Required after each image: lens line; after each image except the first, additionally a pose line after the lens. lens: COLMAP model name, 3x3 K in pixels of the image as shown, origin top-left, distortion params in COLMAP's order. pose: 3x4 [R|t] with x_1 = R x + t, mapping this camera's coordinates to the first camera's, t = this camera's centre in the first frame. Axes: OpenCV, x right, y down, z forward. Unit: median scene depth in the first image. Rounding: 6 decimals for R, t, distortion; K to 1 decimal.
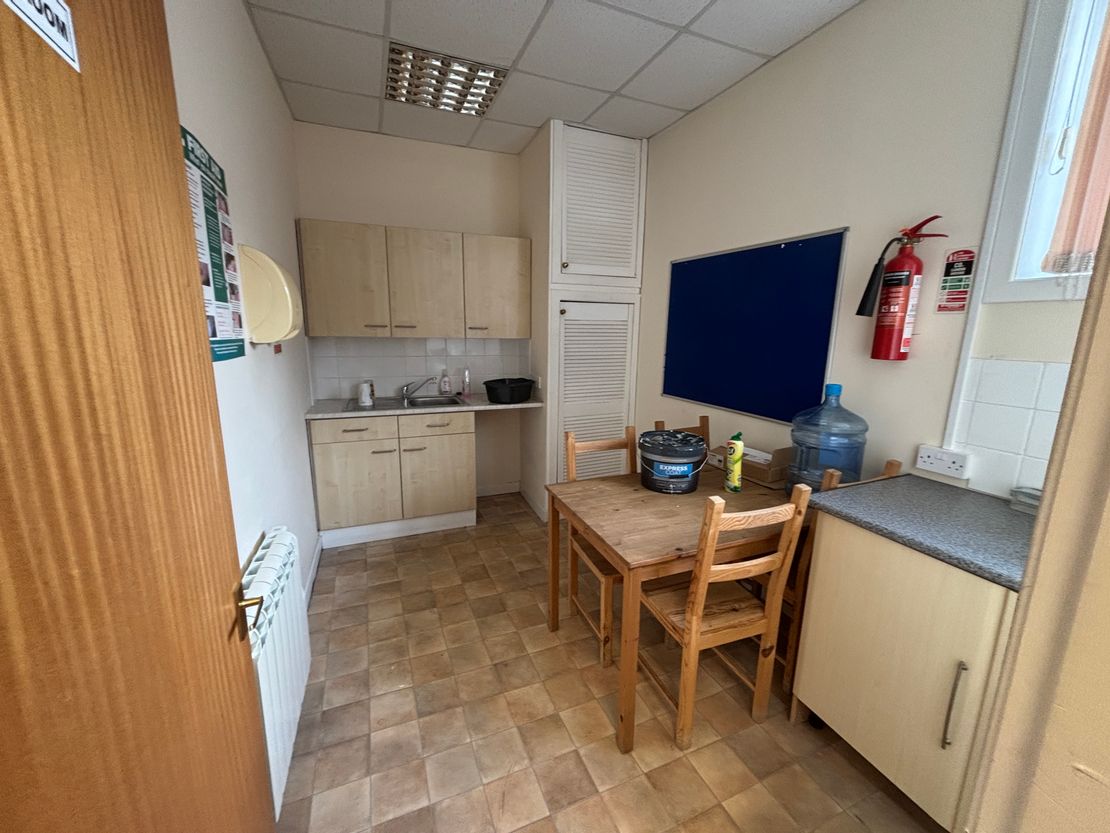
lens RADIAL K [[444.4, 0, 552.7], [0, 444.4, 419.5], [0, 0, 1]] dist [-0.000048, 0.000185]
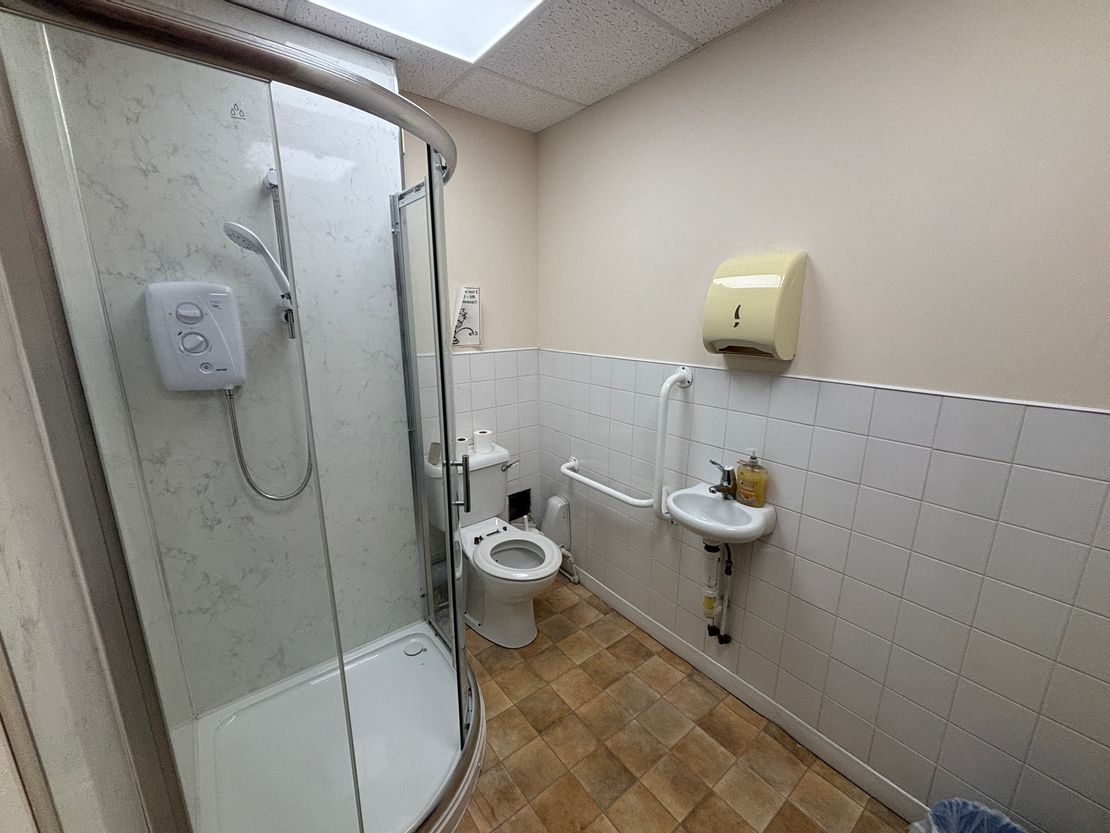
lens RADIAL K [[444.4, 0, 554.0], [0, 444.4, 419.2], [0, 0, 1]] dist [-0.000048, 0.000185]
pose [[-0.271215, -0.225556, 0.935717, -0.996085], [0.175554, 0.944256, 0.278498, -0.308112], [-0.946374, 0.239802, -0.216499, 1.266239]]
